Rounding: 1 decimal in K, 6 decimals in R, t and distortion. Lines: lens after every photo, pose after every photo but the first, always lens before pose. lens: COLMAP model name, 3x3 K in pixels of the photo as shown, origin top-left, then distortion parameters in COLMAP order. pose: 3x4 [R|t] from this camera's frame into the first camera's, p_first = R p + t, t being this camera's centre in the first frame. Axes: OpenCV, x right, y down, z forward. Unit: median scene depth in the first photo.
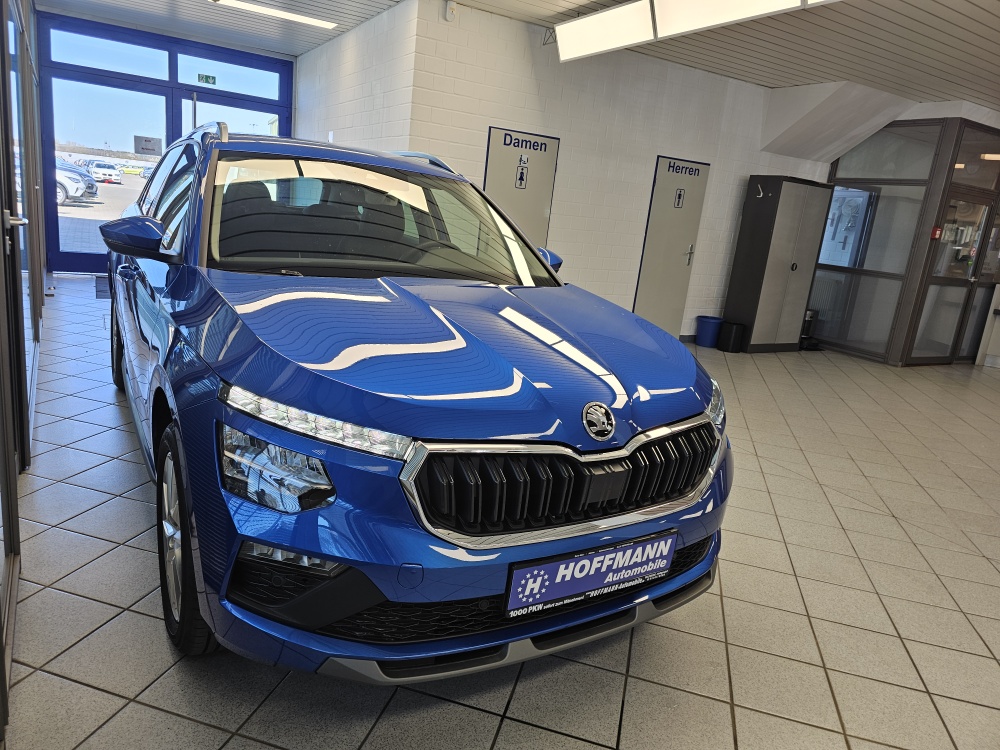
lens RADIAL K [[669.1, 0, 502.1], [0, 669.1, 368.8], [0, 0, 1]] dist [0.079437, -0.070348]
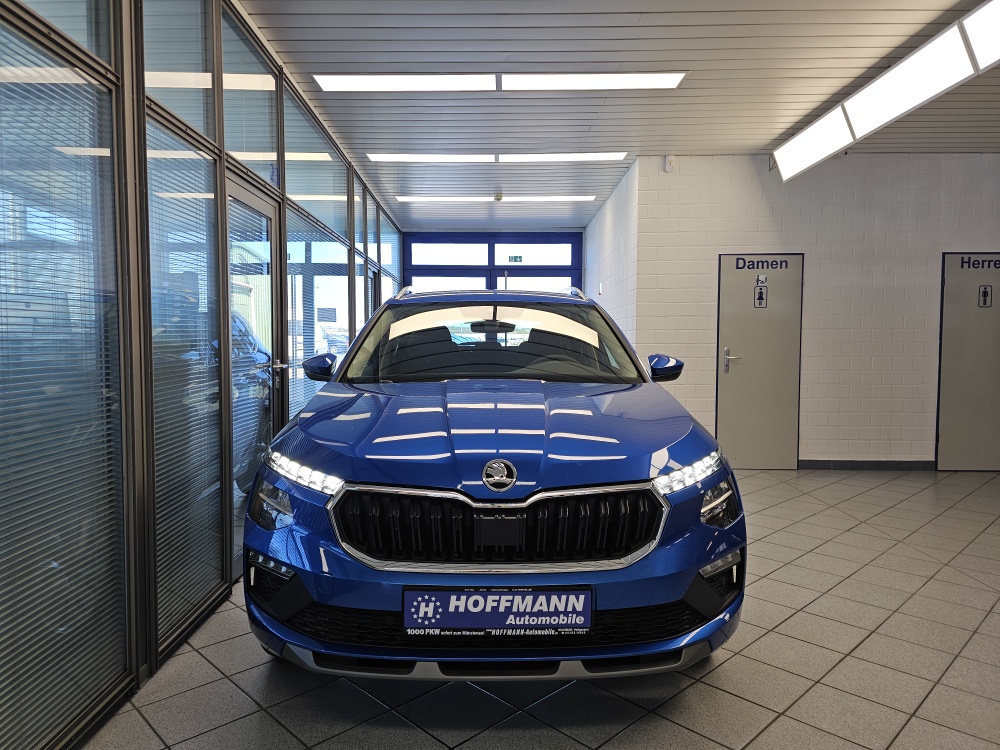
lens RADIAL K [[679.0, 0, 506.7], [0, 679.0, 372.7], [0, 0, 1]] dist [0.062146, -0.051498]
pose [[0.854989, -0.077818, -0.512775, 0.741516], [-0.033116, 0.978471, -0.203708, 0.137487], [0.517588, 0.191149, 0.834006, -0.018559]]
